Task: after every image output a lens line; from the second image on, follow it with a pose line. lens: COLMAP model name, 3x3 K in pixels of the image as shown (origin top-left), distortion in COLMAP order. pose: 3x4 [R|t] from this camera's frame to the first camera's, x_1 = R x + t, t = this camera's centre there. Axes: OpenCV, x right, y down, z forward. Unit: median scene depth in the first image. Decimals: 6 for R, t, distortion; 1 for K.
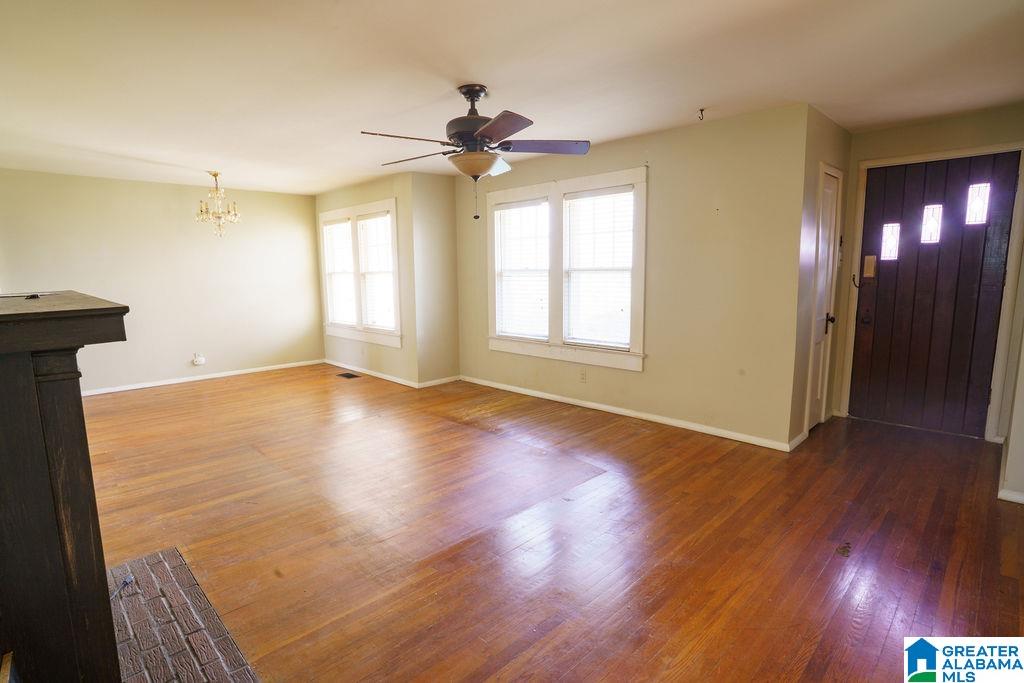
lens RADIAL K [[523.1, 0, 508.5], [0, 523.1, 344.6], [0, 0, 1]] dist [-0.037893, 0.000021]
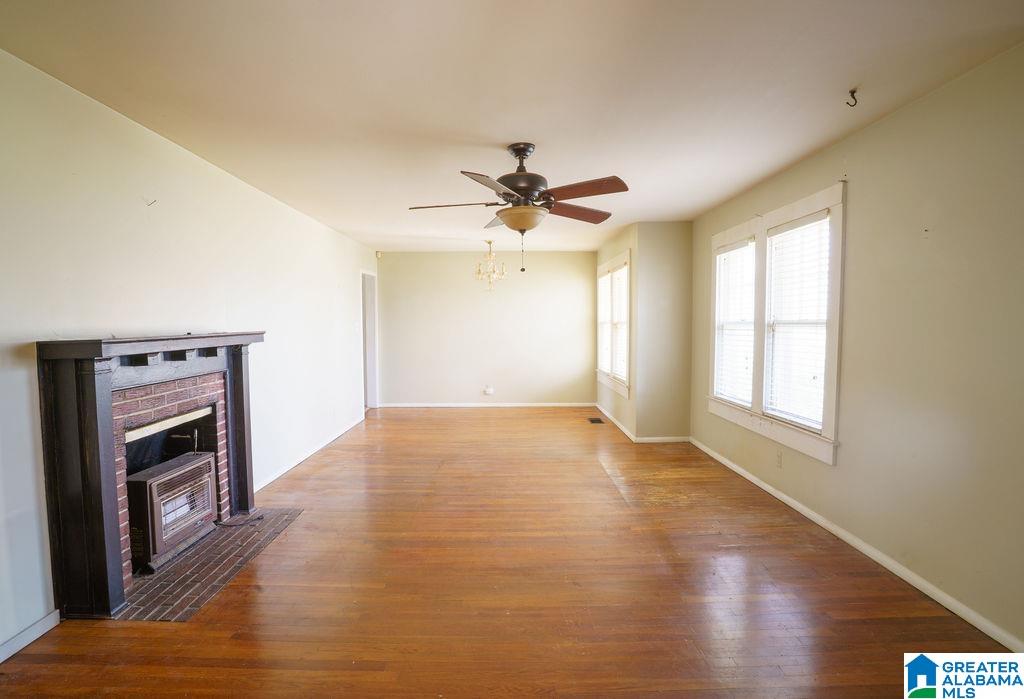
lens RADIAL K [[524.6, 0, 513.4], [0, 524.6, 353.3], [0, 0, 1]] dist [-0.004824, 0.000291]
pose [[0.728073, 0.053383, -0.683418, 0.375137], [-0.106537, 0.993661, -0.035882, -0.025279], [0.677171, 0.098934, 0.729145, 0.150732]]
